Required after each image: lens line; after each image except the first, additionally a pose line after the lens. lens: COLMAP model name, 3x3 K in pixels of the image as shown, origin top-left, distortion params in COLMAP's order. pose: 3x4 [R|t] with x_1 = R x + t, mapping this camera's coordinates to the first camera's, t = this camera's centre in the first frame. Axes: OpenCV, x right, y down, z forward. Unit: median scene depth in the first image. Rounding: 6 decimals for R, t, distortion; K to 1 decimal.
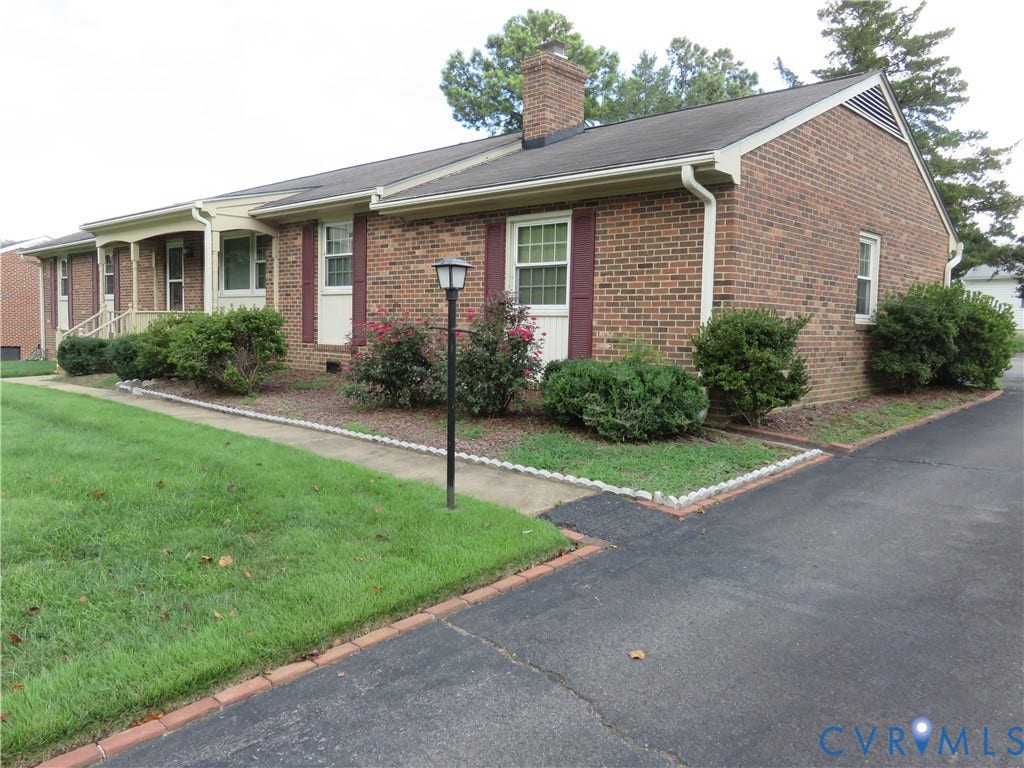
lens RADIAL K [[773.8, 0, 512.0], [0, 773.8, 384.0], [0, 0, 1]] dist [-0.002899, -0.000868]
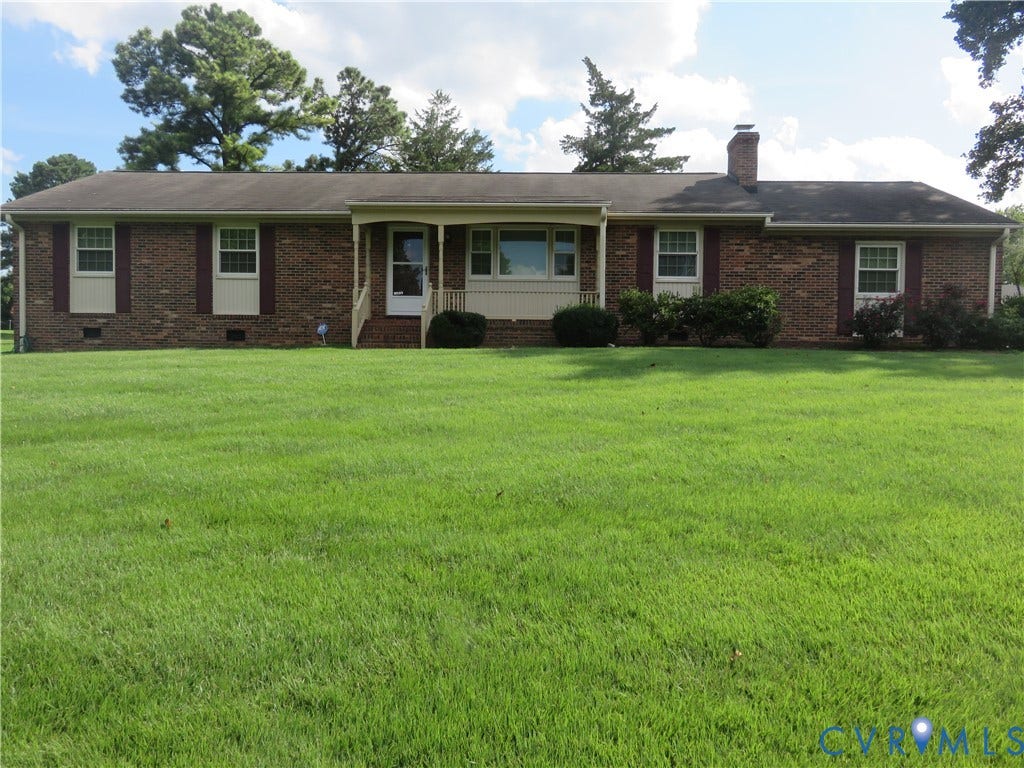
lens RADIAL K [[773.8, 0, 512.0], [0, 773.8, 384.0], [0, 0, 1]] dist [-0.002899, -0.000868]
pose [[0.756438, -0.036759, 0.653032, -1.283295], [0.051769, 0.998652, -0.003752, 0.050438], [-0.652014, 0.036645, 0.757321, 0.160253]]
